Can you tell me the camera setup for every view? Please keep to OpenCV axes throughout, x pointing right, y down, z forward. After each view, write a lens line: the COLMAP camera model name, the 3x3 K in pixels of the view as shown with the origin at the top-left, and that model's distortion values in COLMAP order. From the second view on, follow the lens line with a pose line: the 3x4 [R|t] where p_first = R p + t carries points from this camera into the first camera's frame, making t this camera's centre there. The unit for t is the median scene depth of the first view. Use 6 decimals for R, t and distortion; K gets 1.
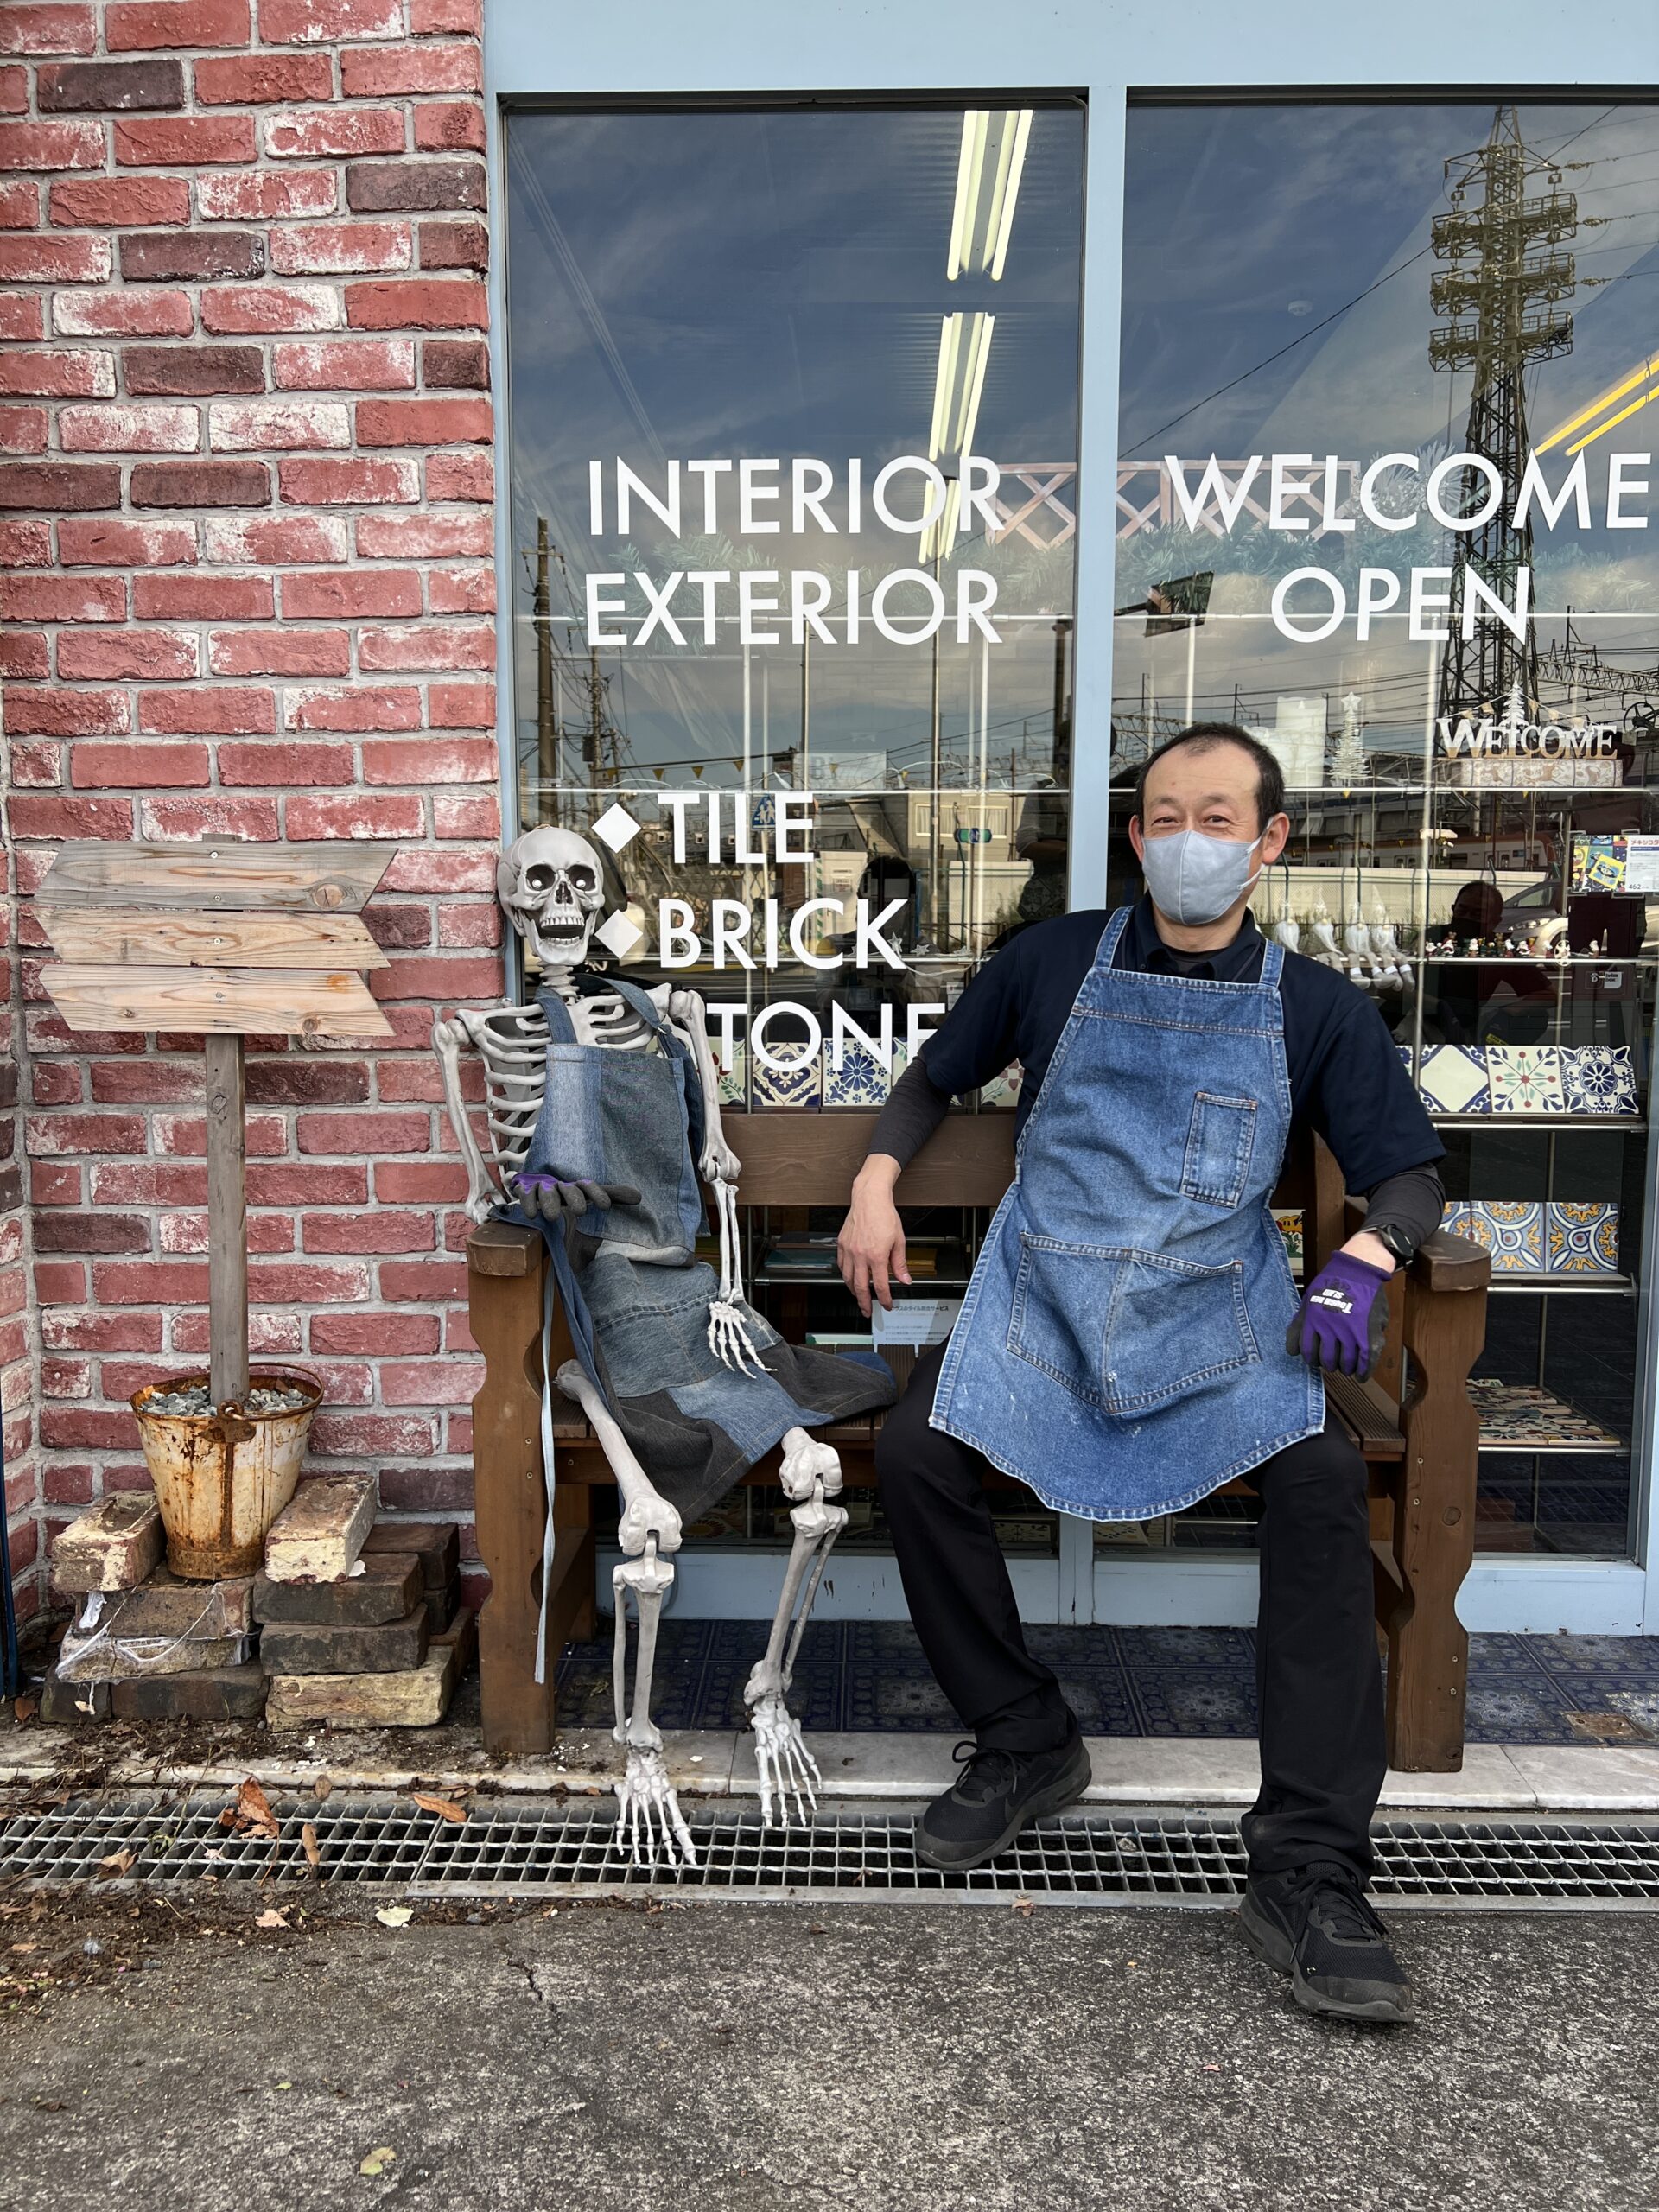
lens RADIAL K [[1653.0, 0, 820.0], [0, 1653.0, 1122.9], [0, 0, 1]] dist [0.013298, -0.020589]
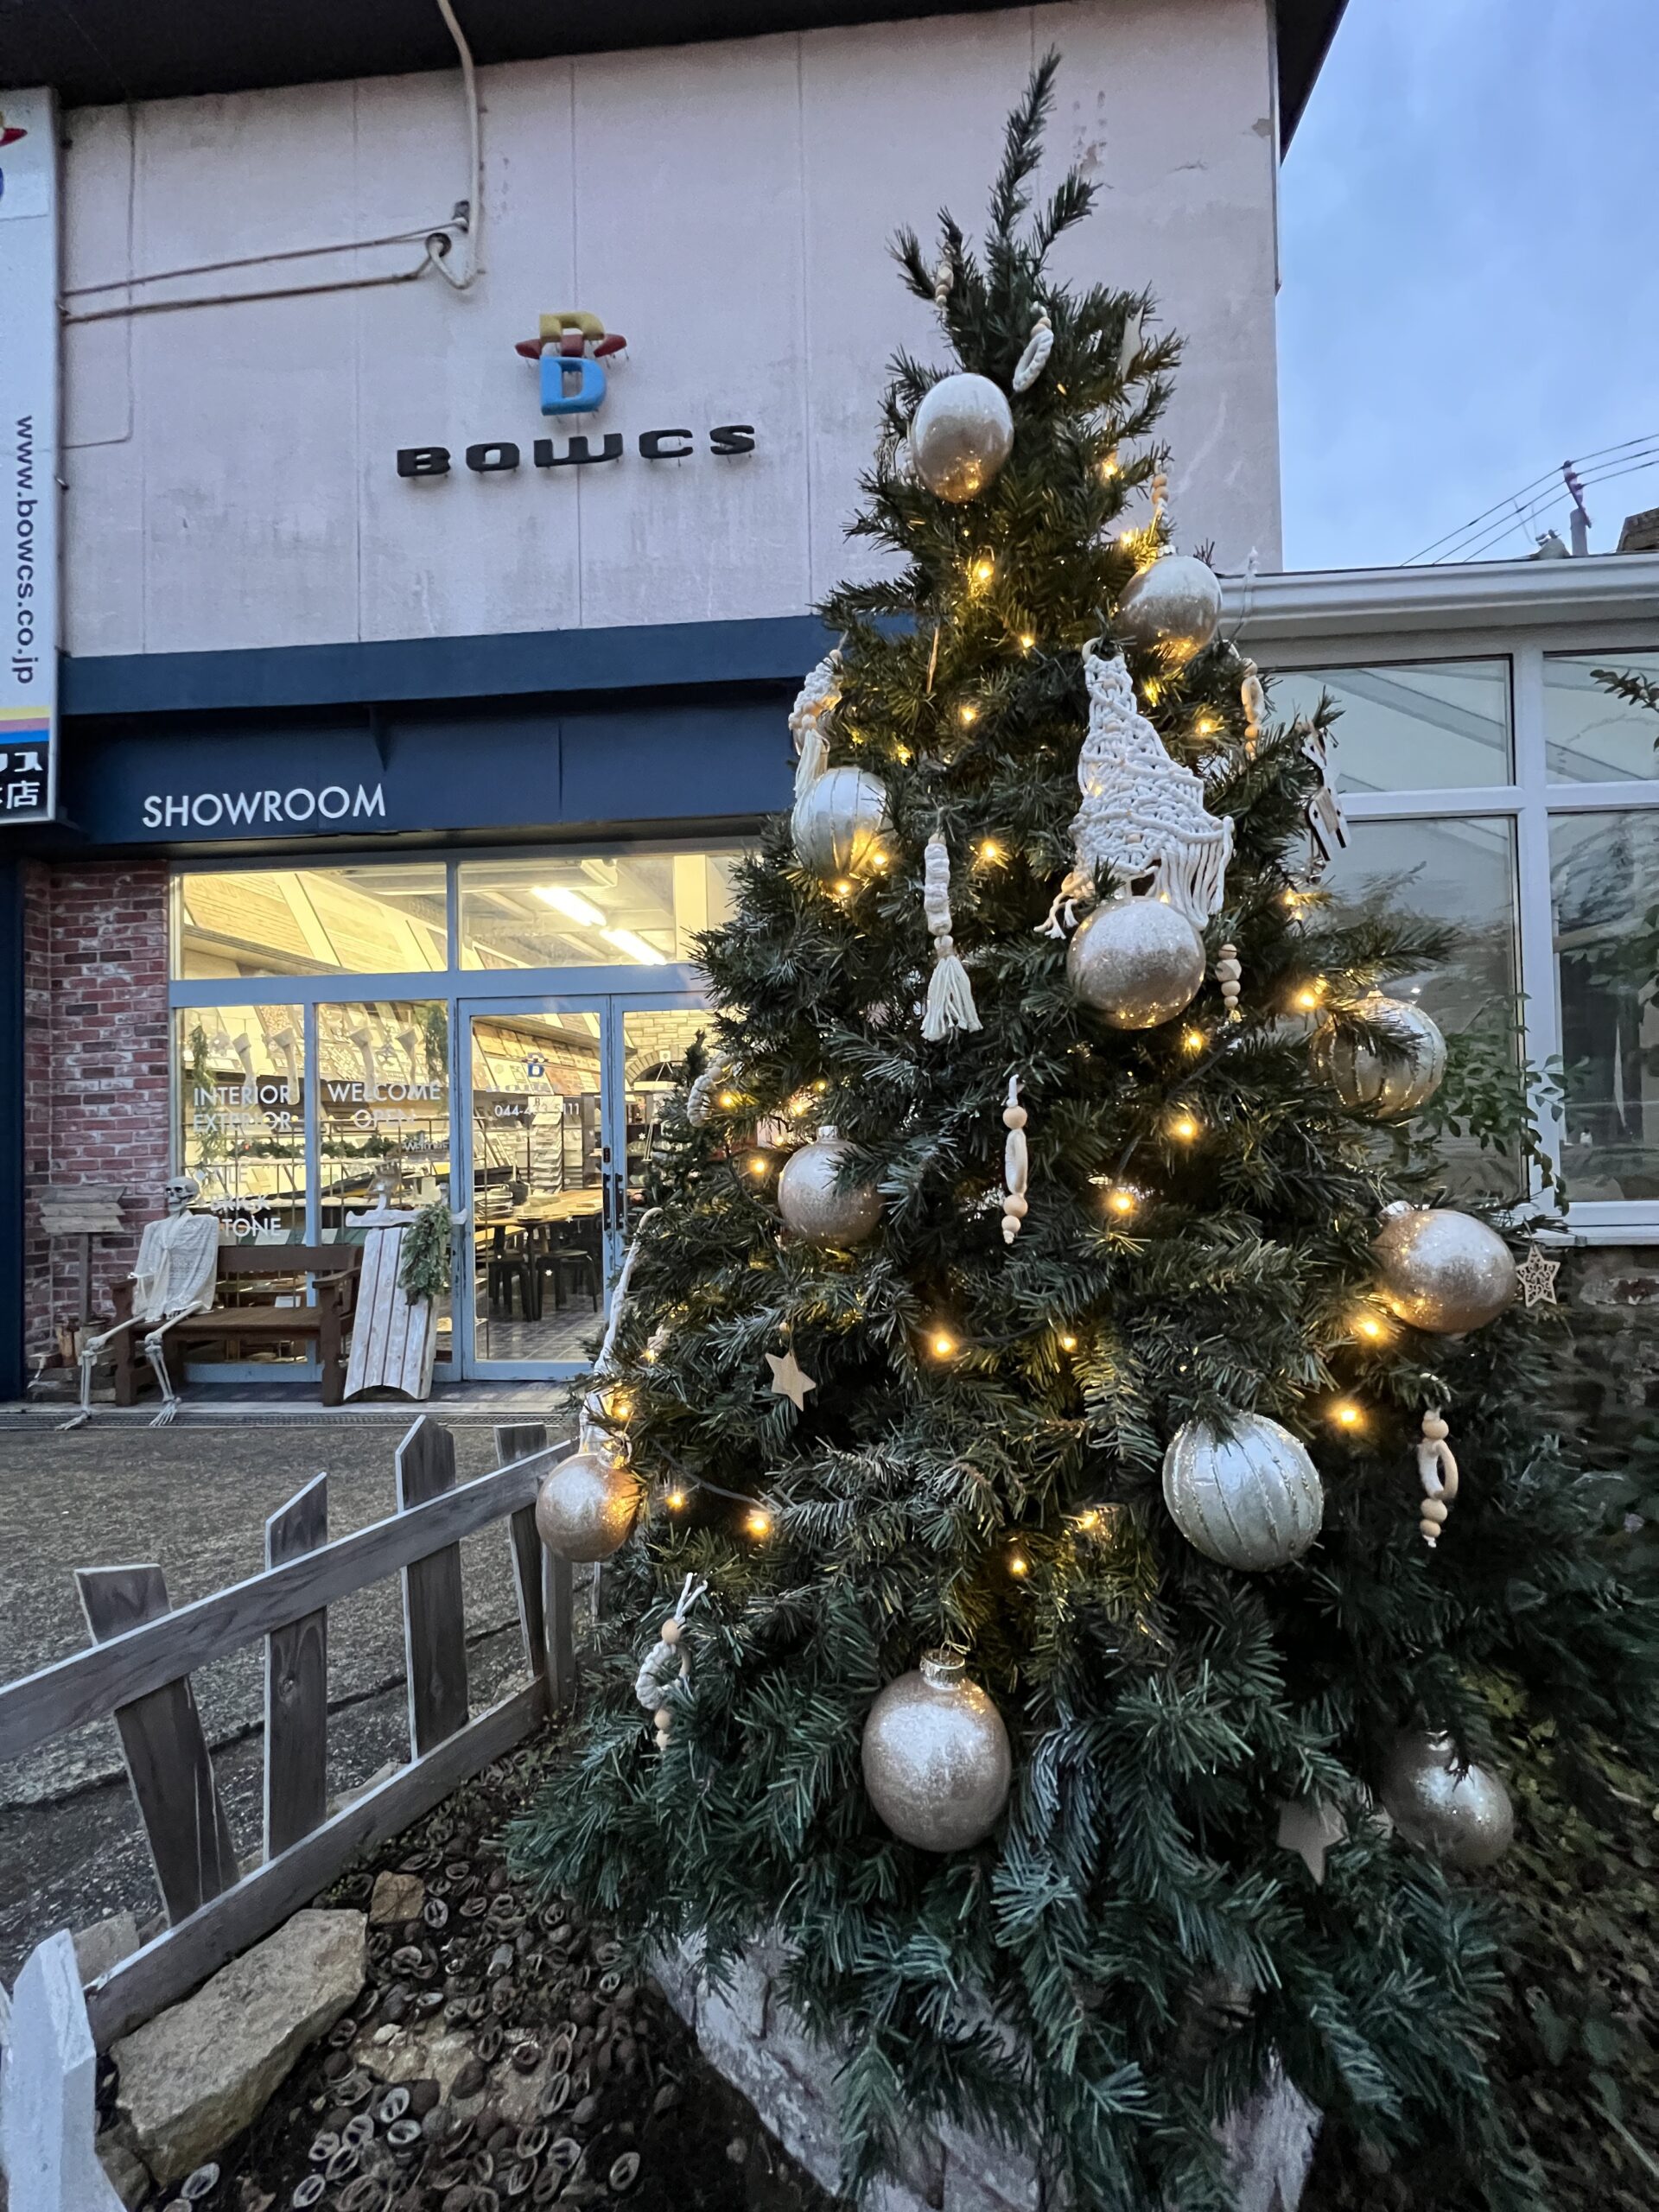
lens RADIAL K [[888.6, 0, 827.7], [0, 888.6, 1103.9], [0, 0, 1]] dist [-0.002279, -0.000025]
pose [[0.998637, -0.027405, -0.044427, 1.561371], [0.020794, 0.989510, -0.142963, -0.012853], [0.047879, 0.141844, 0.988730, -1.123085]]
